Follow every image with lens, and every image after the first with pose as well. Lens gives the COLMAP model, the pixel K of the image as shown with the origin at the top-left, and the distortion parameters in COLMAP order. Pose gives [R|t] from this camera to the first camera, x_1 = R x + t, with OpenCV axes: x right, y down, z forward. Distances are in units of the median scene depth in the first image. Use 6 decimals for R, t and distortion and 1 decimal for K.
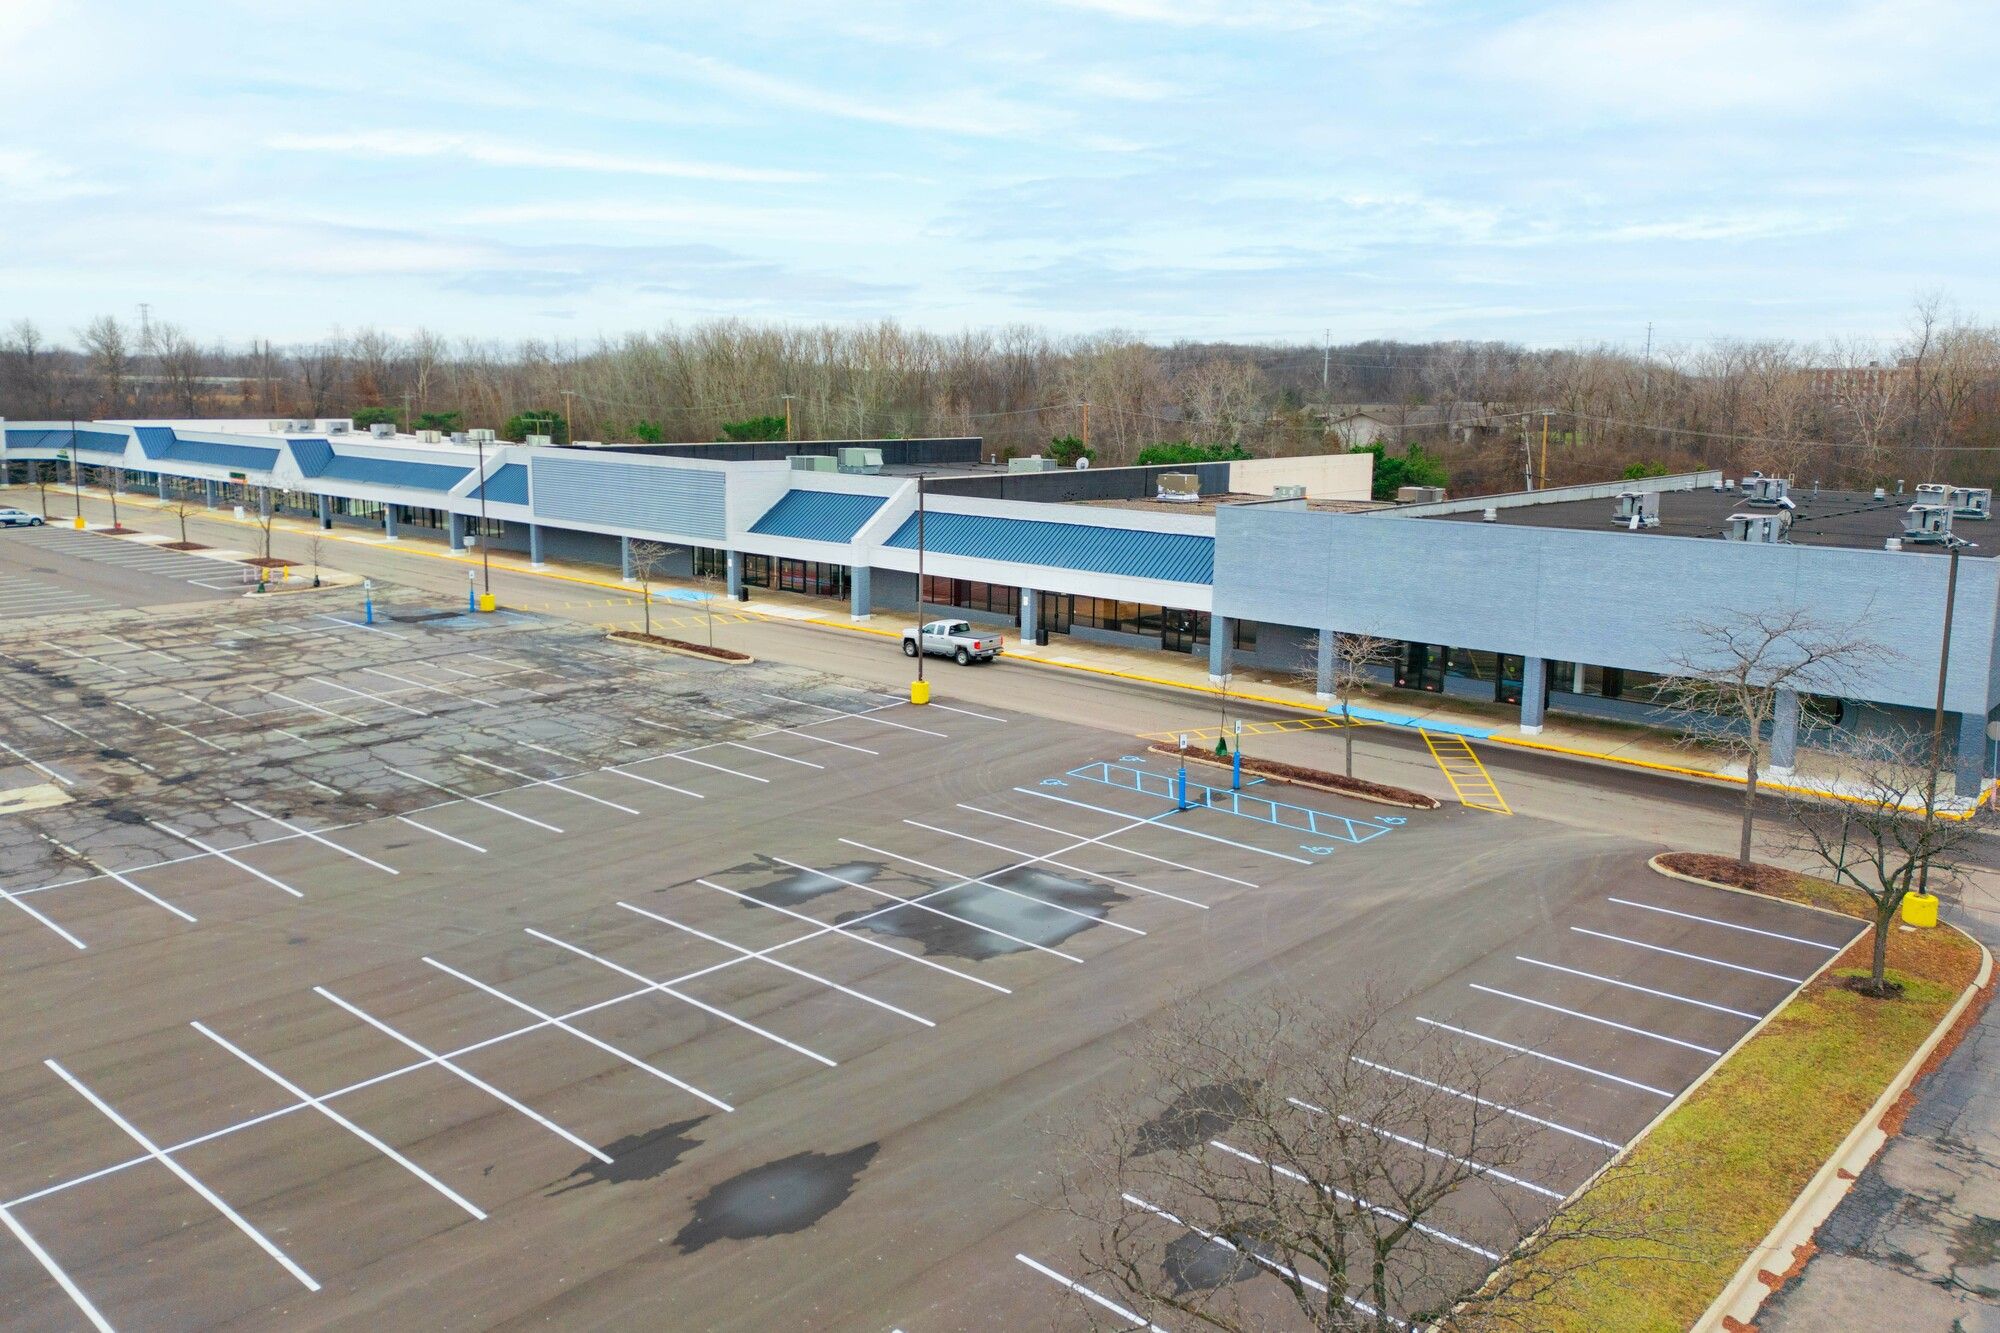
lens RADIAL K [[1457.0, 0, 1035.2], [0, 1457.0, 607.9], [0, 0, 1]] dist [0.081465, -0.002795]
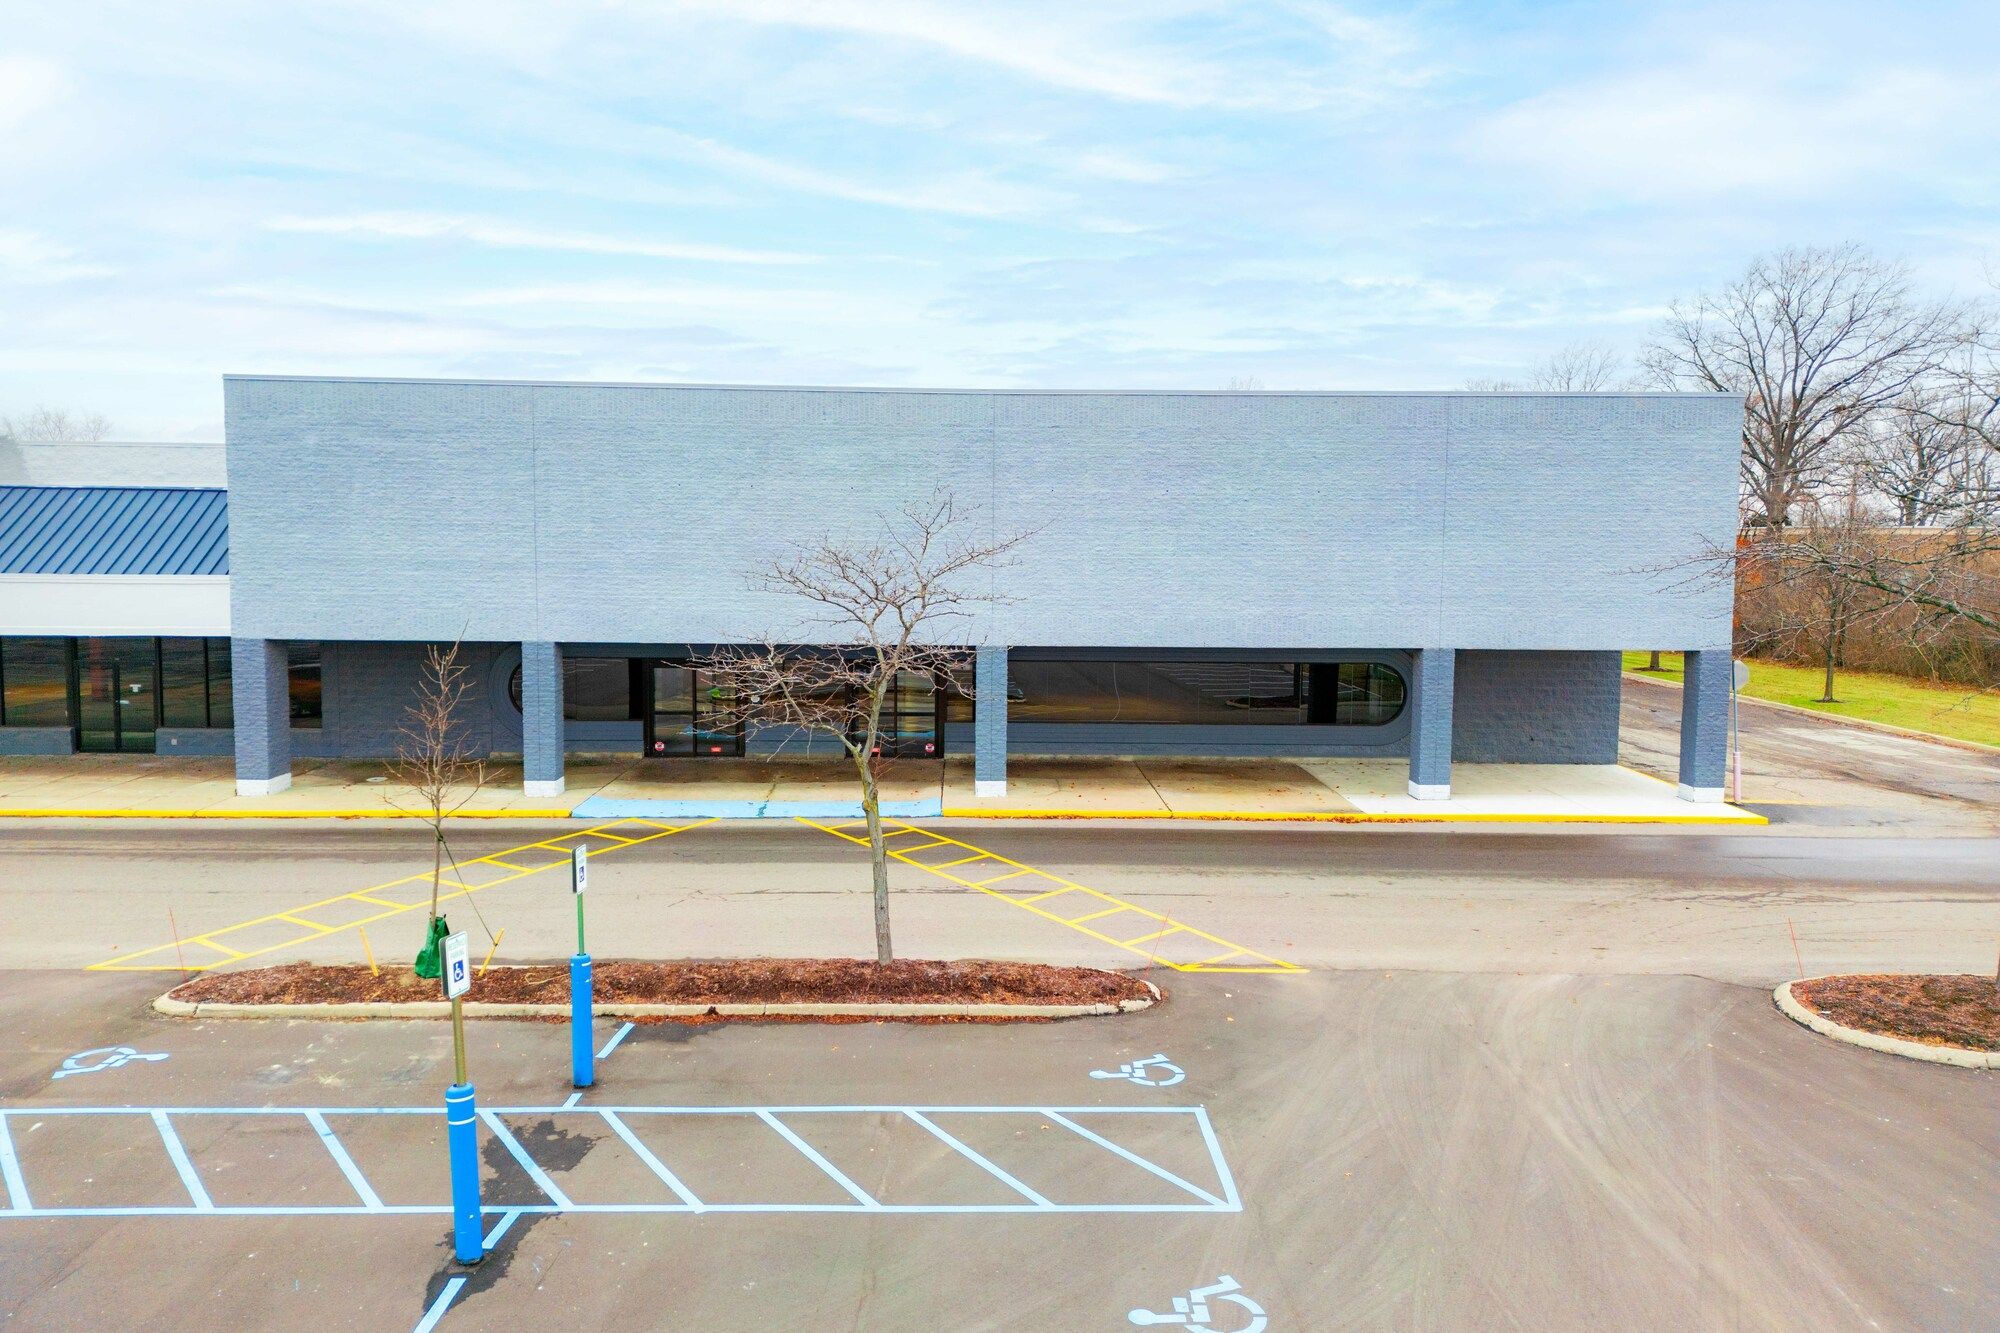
lens RADIAL K [[1381.9, 0, 1000.0], [0, 1381.9, 666.5], [0, 0, 1]] dist [0.033562, -0.006233]
pose [[0.745280, -0.065110, 0.663565, 0.018804], [0.099131, 0.994980, -0.013709, 0.042275], [-0.659342, 0.075997, 0.747993, 0.574461]]
